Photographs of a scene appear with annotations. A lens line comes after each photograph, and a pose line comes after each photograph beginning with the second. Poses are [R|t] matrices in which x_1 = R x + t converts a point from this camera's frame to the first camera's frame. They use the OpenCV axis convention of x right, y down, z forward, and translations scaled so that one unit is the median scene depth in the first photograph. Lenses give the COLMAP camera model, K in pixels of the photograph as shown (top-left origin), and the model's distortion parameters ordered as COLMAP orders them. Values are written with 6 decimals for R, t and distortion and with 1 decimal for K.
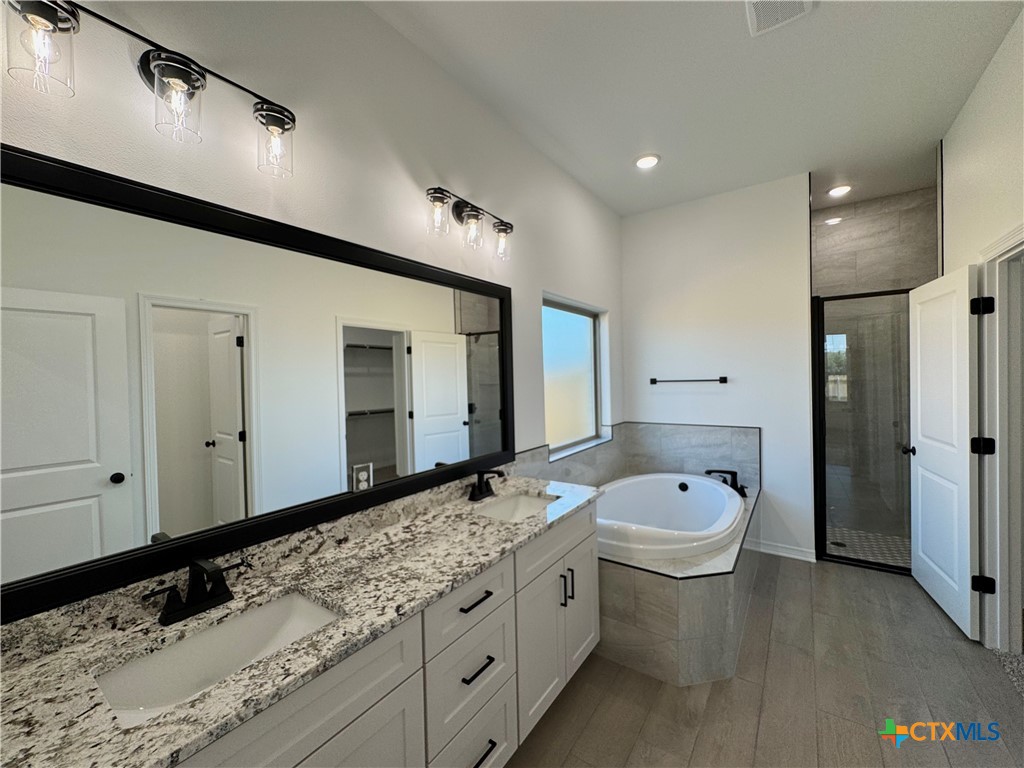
lens RADIAL K [[408.3, 0, 512.4], [0, 408.3, 387.4], [0, 0, 1]] dist [-0.002604, 0.000693]
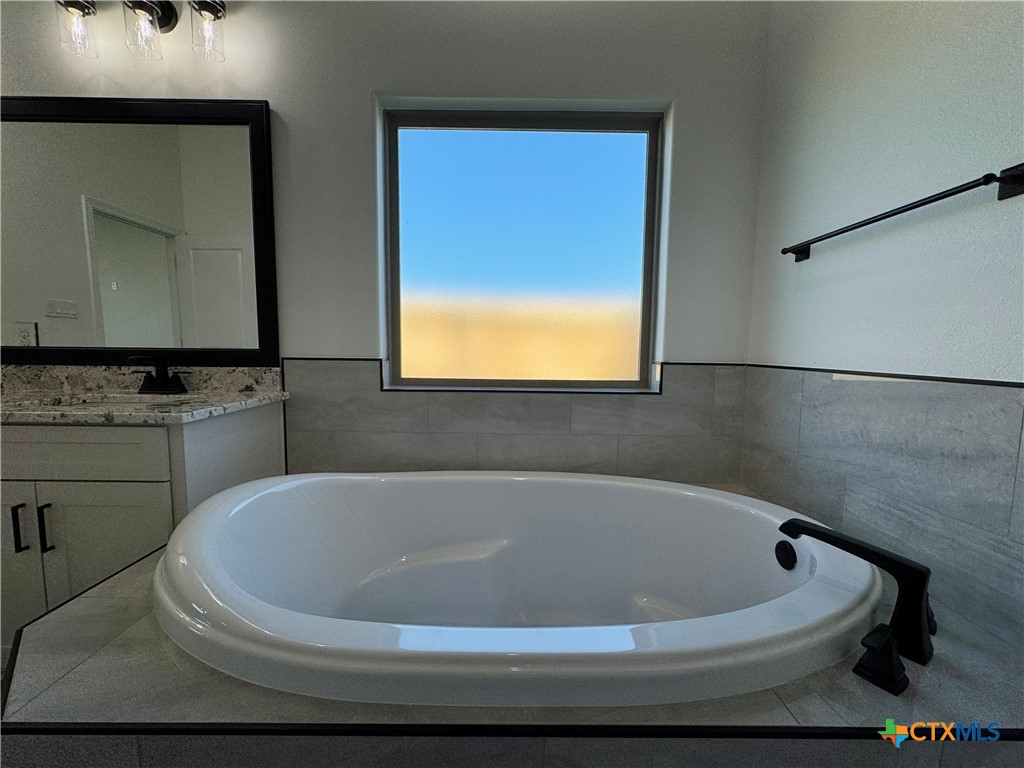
lens RADIAL K [[408.3, 0, 515.8], [0, 408.3, 384.3], [0, 0, 1]] dist [-0.002604, 0.000693]
pose [[0.584038, 0.102934, -0.805173, 0.917736], [-0.046970, 0.994551, 0.093074, 0.146825], [0.810366, -0.016540, 0.585690, 1.072207]]
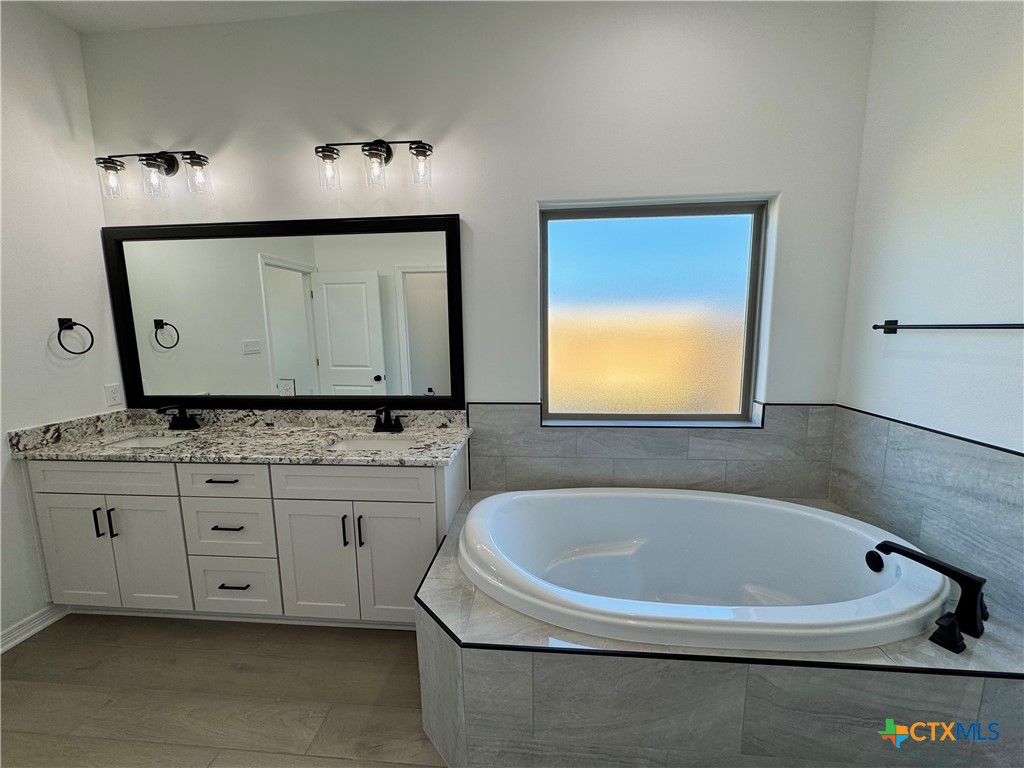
lens RADIAL K [[408.3, 0, 516.4], [0, 408.3, 385.1], [0, 0, 1]] dist [-0.002604, 0.000693]
pose [[0.509117, 0.134129, -0.850182, 0.973538], [-0.022648, 0.989528, 0.142551, -0.009783], [0.860399, -0.053320, 0.506823, 0.741074]]
